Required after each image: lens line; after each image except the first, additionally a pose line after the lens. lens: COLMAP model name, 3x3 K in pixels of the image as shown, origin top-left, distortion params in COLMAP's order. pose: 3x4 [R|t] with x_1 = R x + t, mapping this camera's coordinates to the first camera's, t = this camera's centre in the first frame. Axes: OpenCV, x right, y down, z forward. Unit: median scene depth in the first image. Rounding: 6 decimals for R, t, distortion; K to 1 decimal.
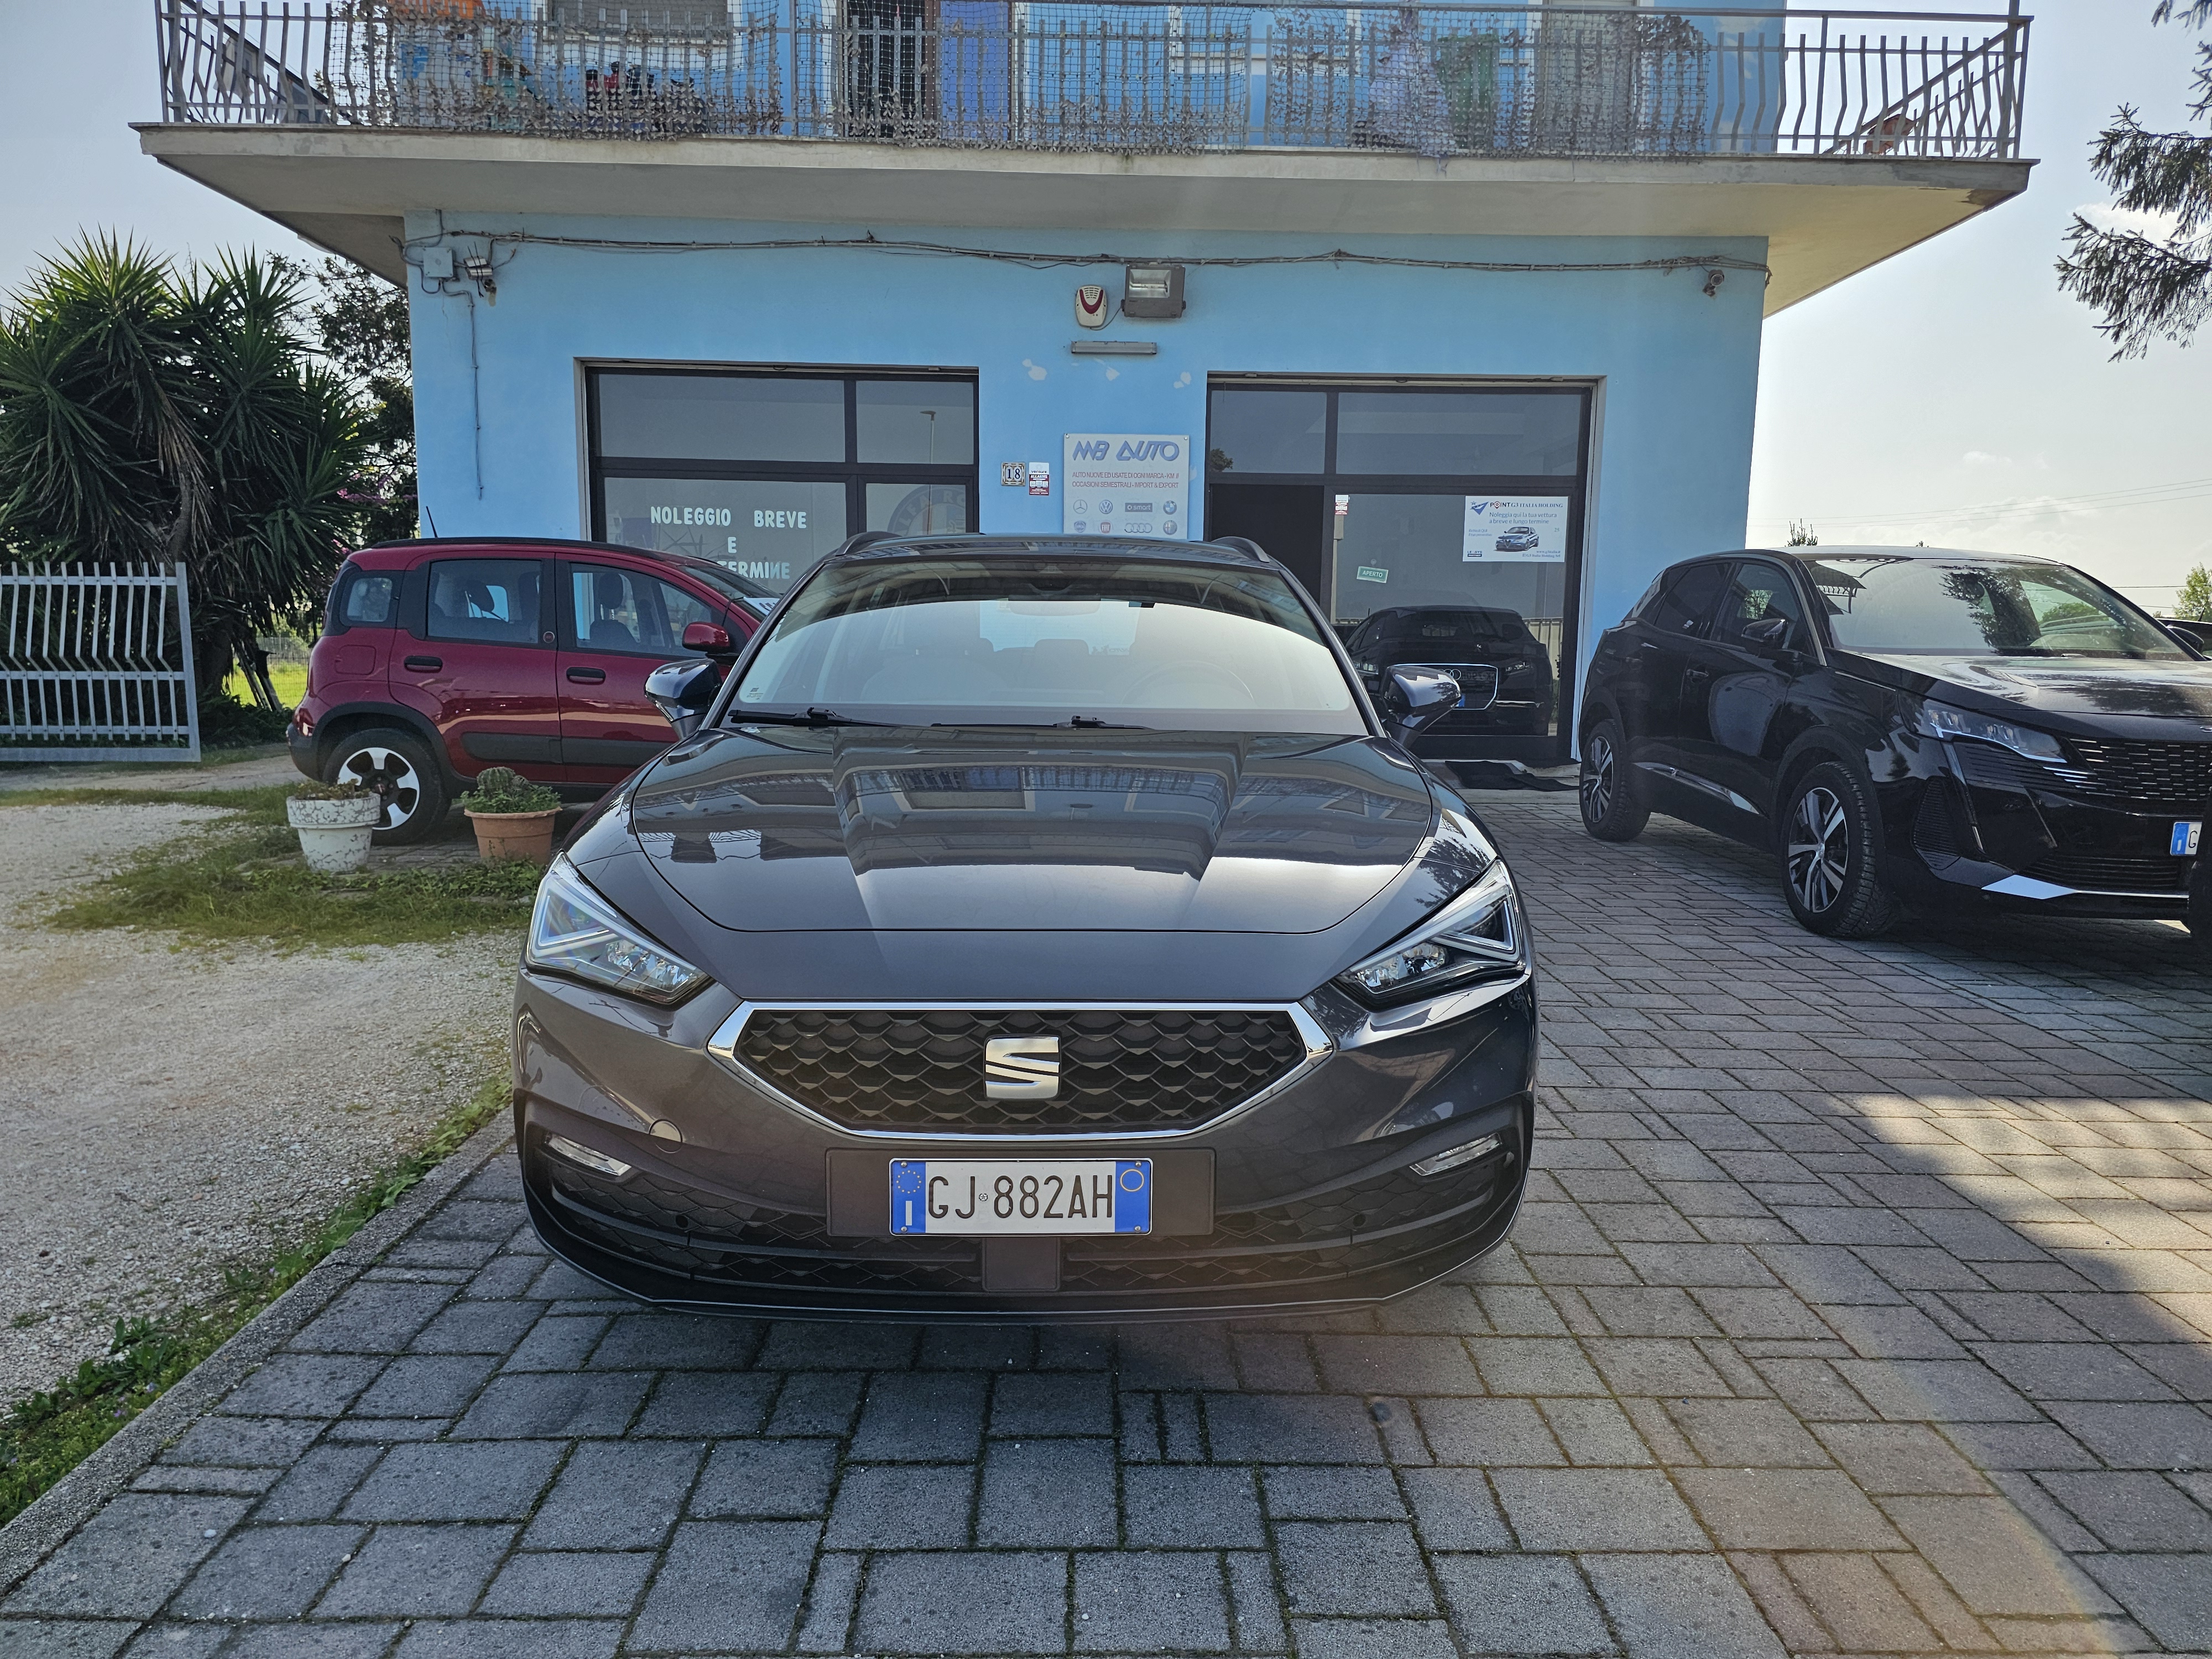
lens RADIAL K [[1468.3, 0, 1105.8], [0, 1468.3, 843.2], [0, 0, 1]] dist [0.052932, -0.050879]
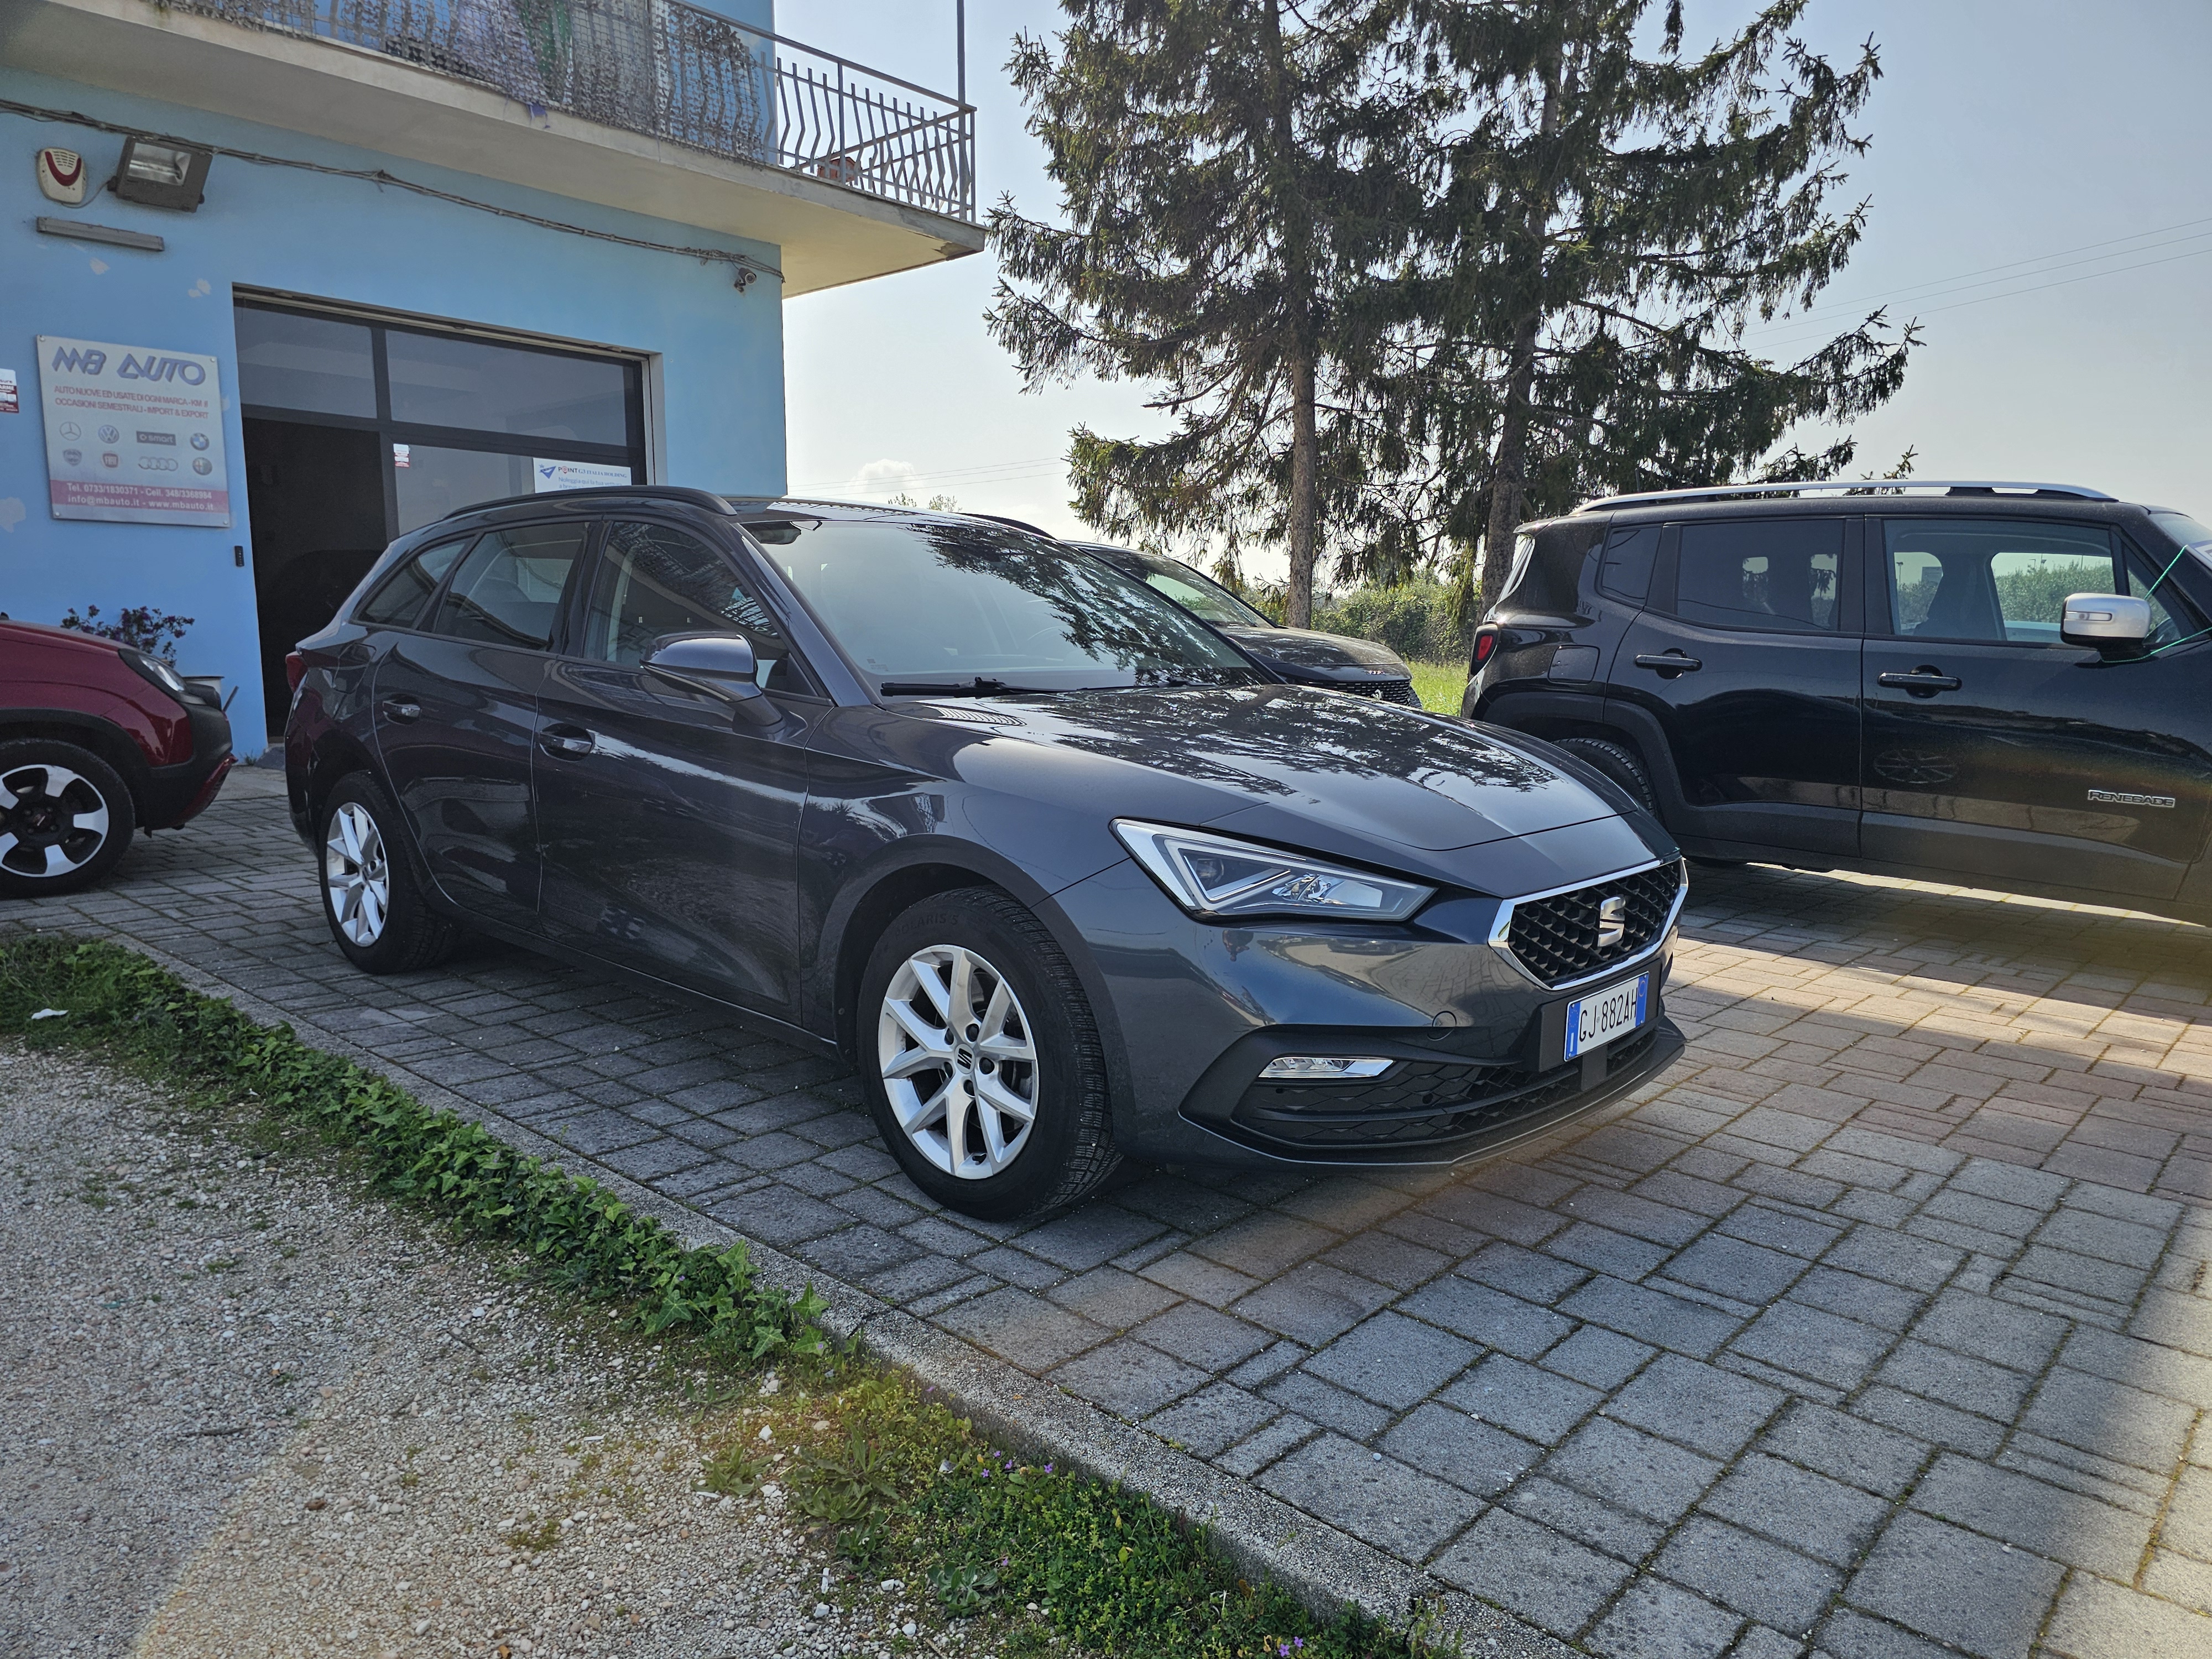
lens RADIAL K [[1468.3, 0, 1122.6], [0, 1468.3, 845.3], [0, 0, 1]] dist [0.052932, -0.050879]
pose [[0.684121, -0.111560, 0.720786, -0.240378], [0.095484, 0.993427, 0.063131, -0.008740], [-0.723091, 0.025634, 0.690277, 0.065336]]
